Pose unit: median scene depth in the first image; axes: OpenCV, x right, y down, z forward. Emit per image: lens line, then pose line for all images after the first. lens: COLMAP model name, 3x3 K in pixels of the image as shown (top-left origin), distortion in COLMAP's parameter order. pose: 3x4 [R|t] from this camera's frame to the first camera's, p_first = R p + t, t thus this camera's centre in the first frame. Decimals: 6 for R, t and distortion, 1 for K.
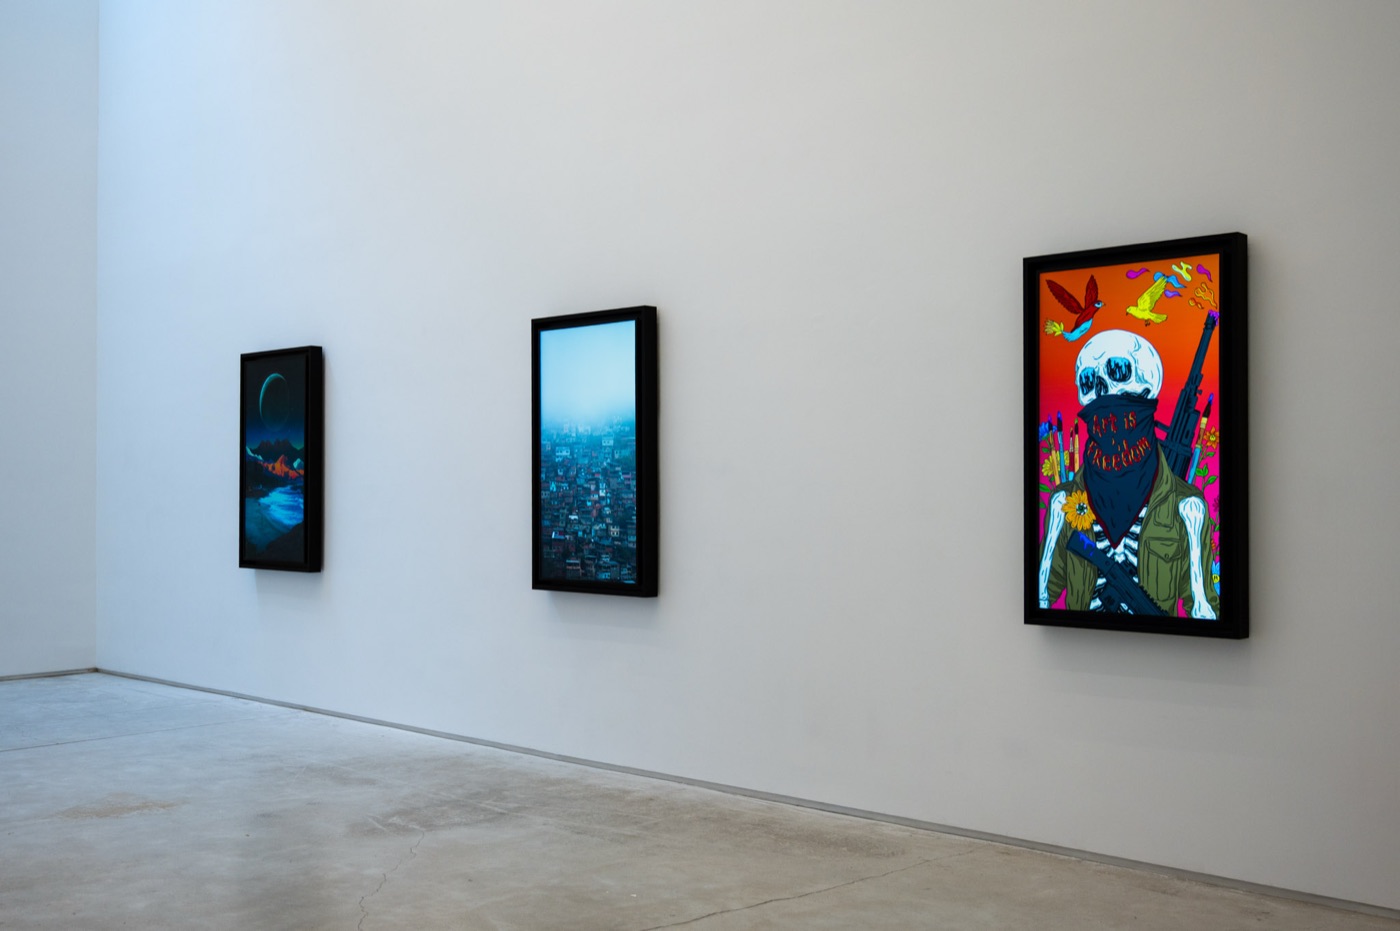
lens RADIAL K [[1448.0, 0, 722.6], [0, 1448.0, 470.2], [0, 0, 1]] dist [0.000347, 0.000000]
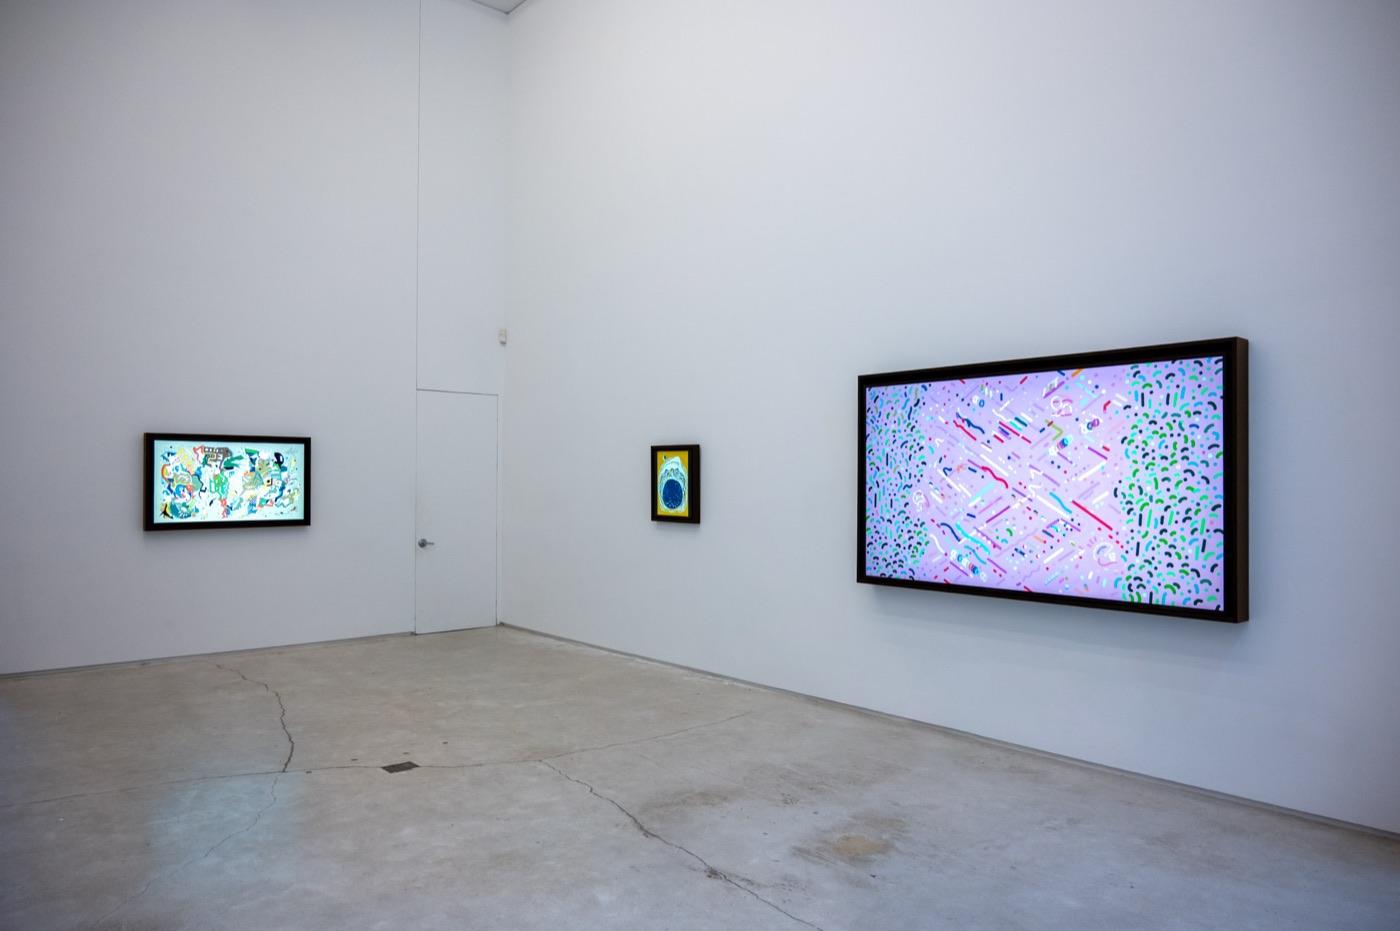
lens RADIAL K [[942.3, 0, 701.0], [0, 942.3, 471.7], [0, 0, 1]] dist [-0.007378, 0.005644]
pose [[-0.994632, -0.003859, 0.103399, -0.630444], [-0.006066, 0.999760, -0.021042, -0.017810], [-0.103293, -0.021556, -0.994417, 1.526672]]
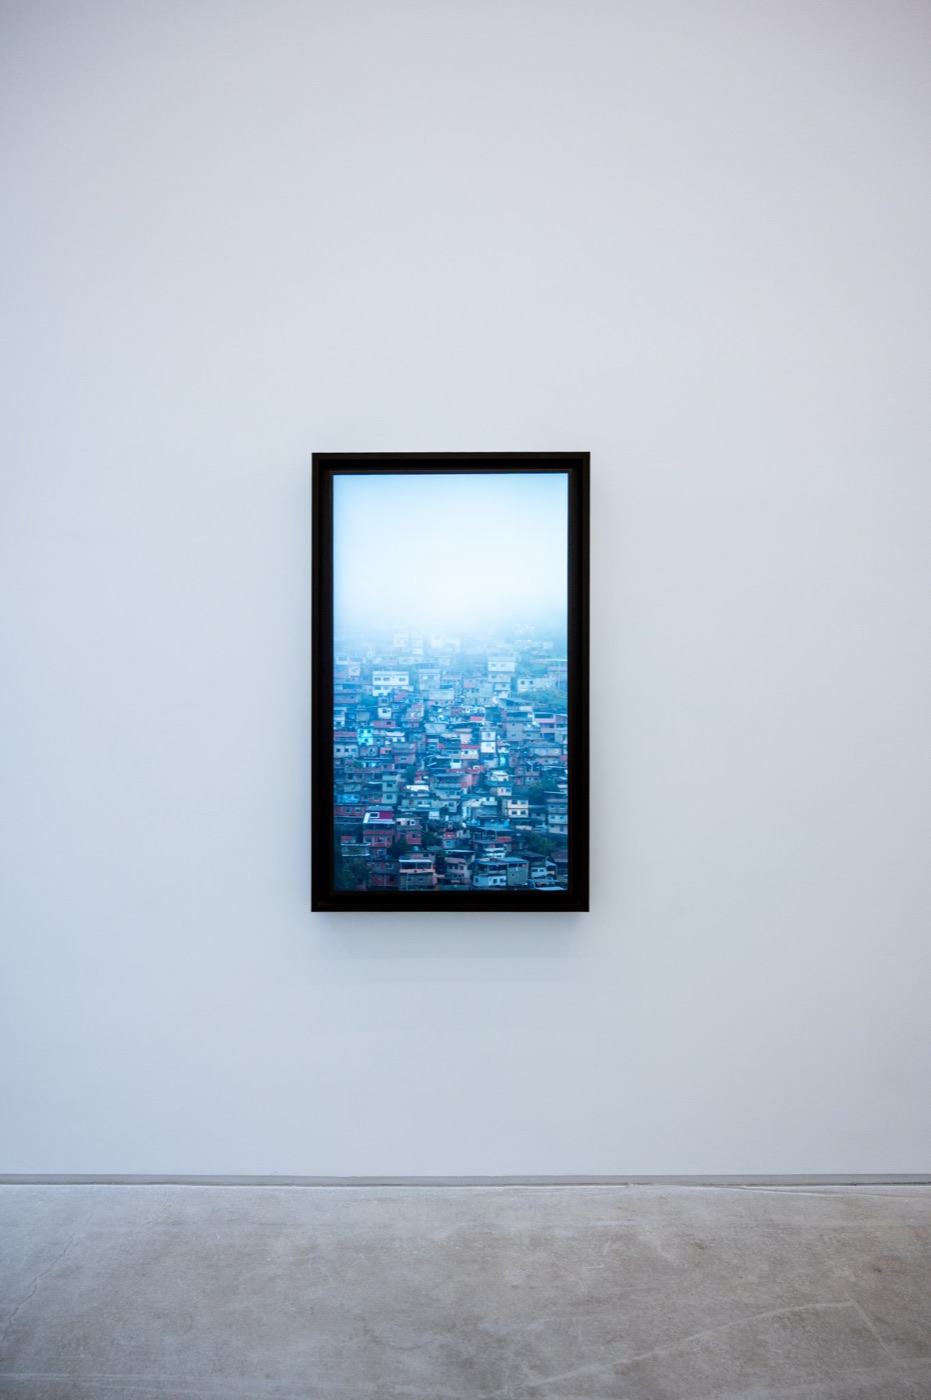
lens RADIAL K [[942.3, 0, 465.1], [0, 942.3, 709.7], [0, 0, 1]] dist [-0.007378, 0.005644]
pose [[0.737267, 0.002995, 0.675595, -0.435931], [-0.007778, 0.999962, 0.004055, -0.002413], [-0.675557, -0.008244, 0.737262, 0.855968]]
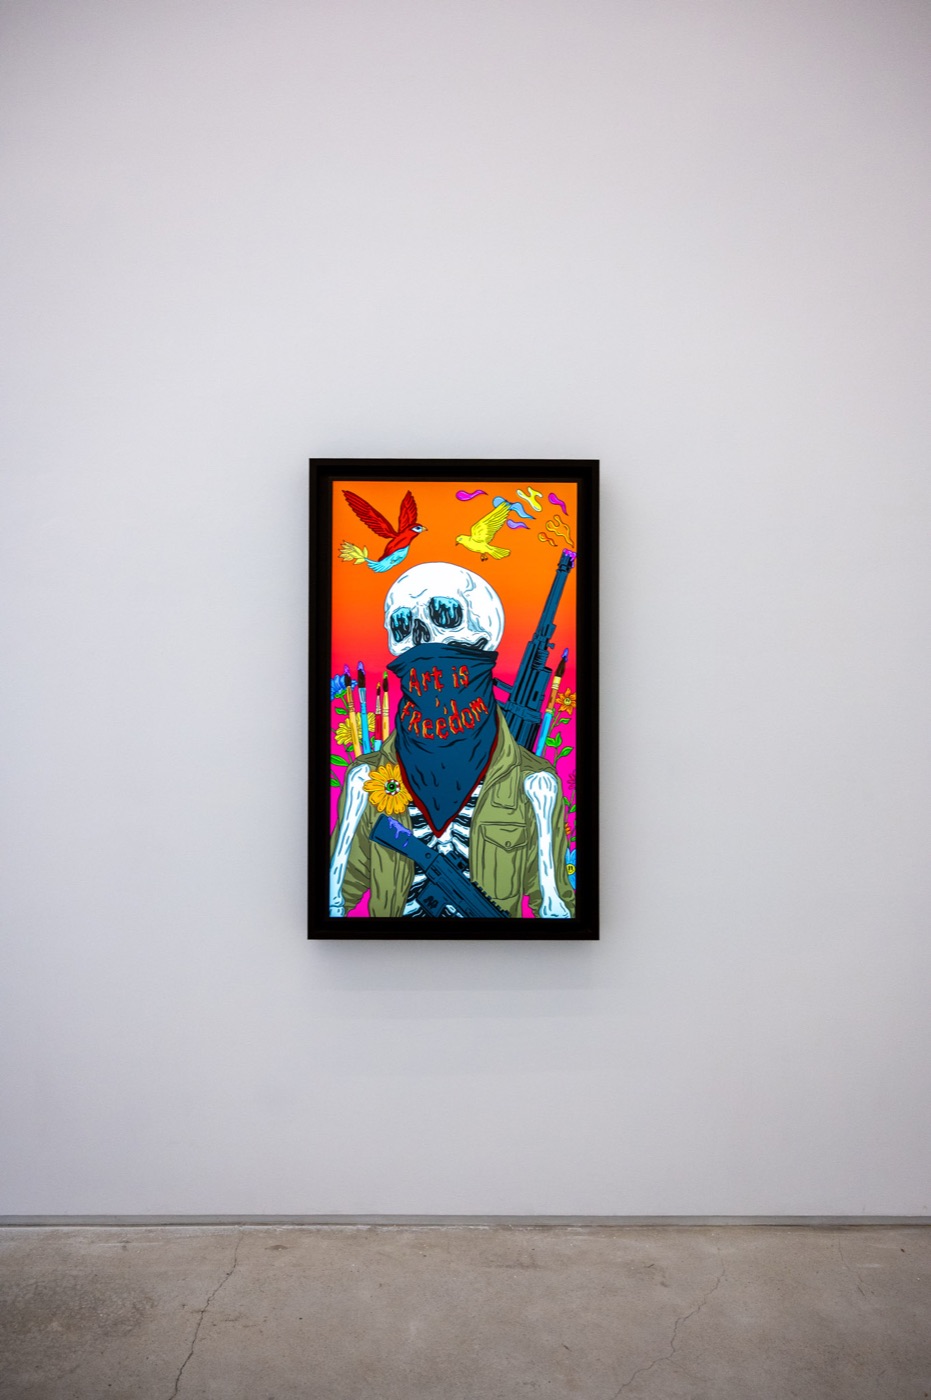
lens RADIAL K [[942.3, 0, 427.0], [0, 942.3, 738.7], [0, 0, 1]] dist [-0.007378, 0.005644]
pose [[0.728329, 0.009915, 0.685156, -0.079320], [-0.011501, 0.999931, -0.002245, 0.001259], [-0.685131, -0.006245, 0.728393, 0.555997]]
